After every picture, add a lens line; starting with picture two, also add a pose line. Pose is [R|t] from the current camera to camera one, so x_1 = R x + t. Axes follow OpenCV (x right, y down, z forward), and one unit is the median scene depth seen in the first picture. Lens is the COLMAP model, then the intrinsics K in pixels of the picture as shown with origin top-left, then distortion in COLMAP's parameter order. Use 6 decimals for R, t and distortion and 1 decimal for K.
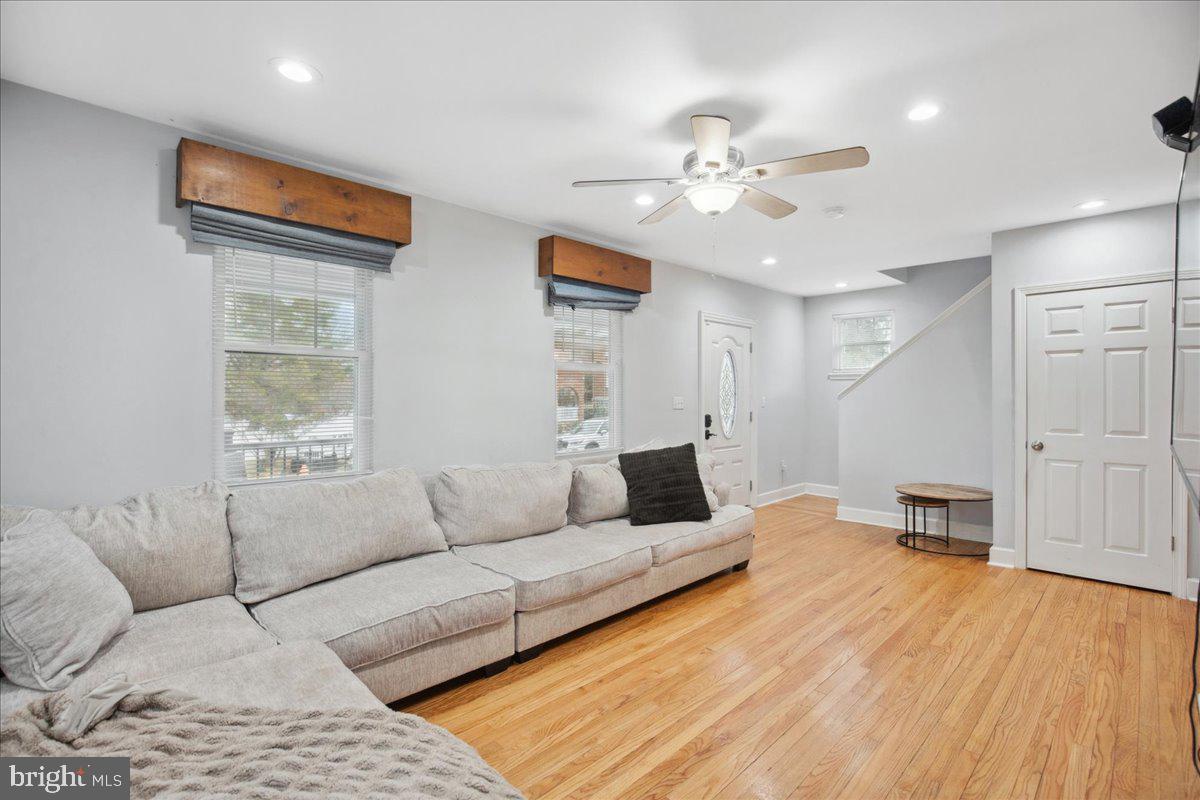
lens RADIAL K [[553.0, 0, 614.0], [0, 553.0, 395.0], [0, 0, 1]] dist [-0.002761, 0.000081]
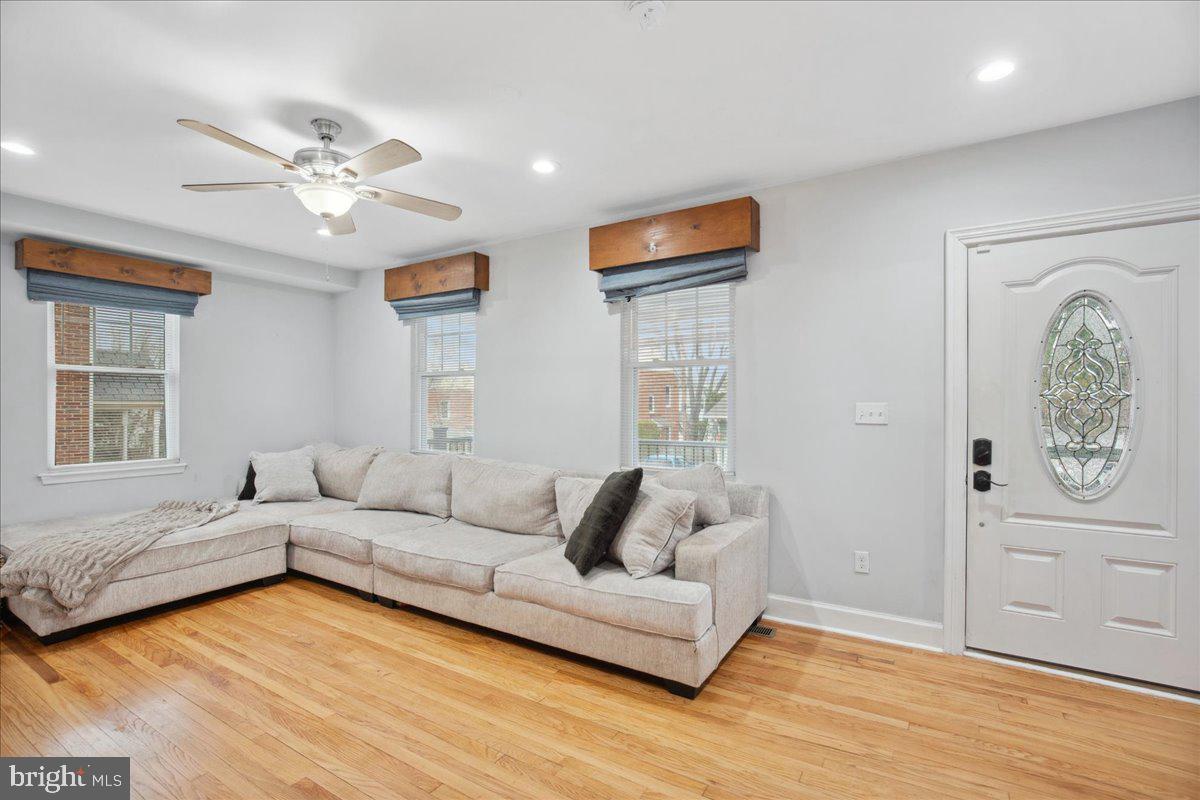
lens RADIAL K [[568.1, 0, 600.0], [0, 568.1, 400.0], [0, 0, 1]] dist [-0.010040, 0.000475]
pose [[0.199626, -0.003822, -0.979865, 1.087455], [0.002180, 0.999992, -0.003457, 0.004576], [0.979870, -0.001446, 0.199632, 1.076191]]
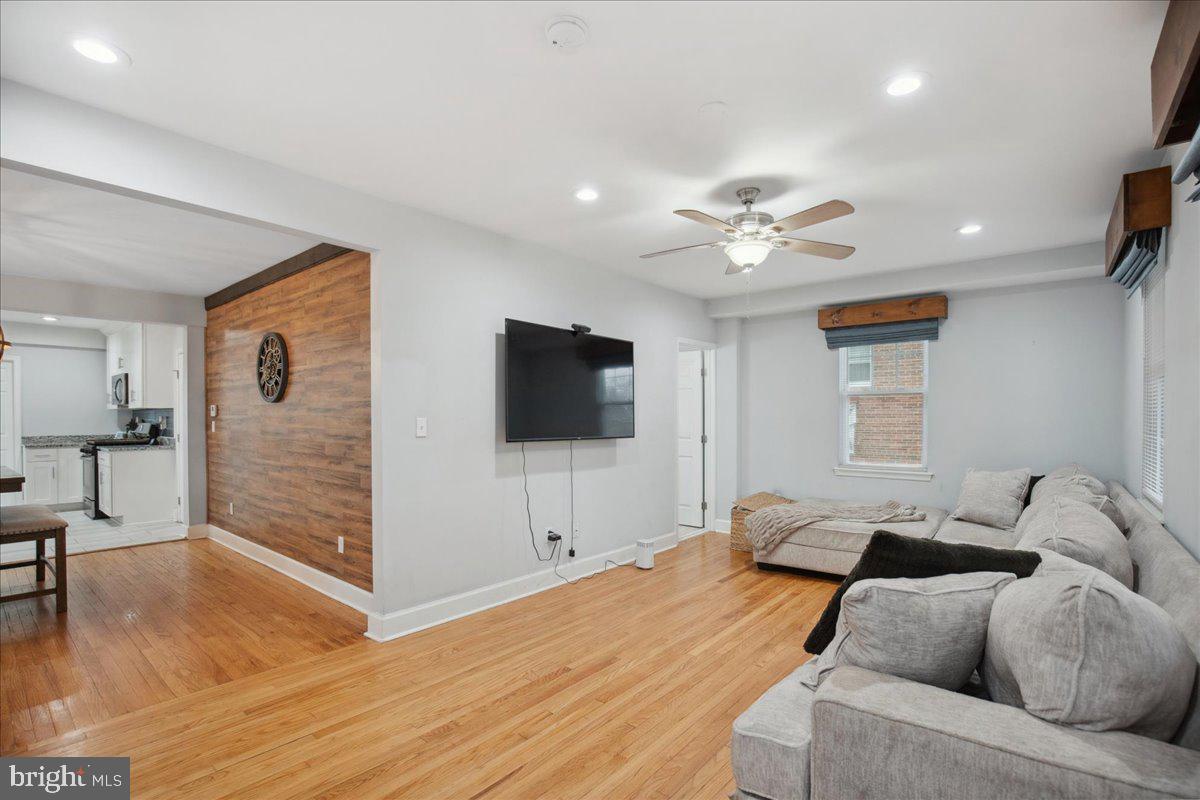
lens RADIAL K [[558.5, 0, 591.7], [0, 558.5, 418.5], [0, 0, 1]] dist [-0.004748, -0.000308]
pose [[-0.998449, 0.003344, -0.055578, 0.496567], [0.003436, 0.999993, -0.001578, 0.003058], [0.055572, -0.001766, -0.998453, 1.866849]]
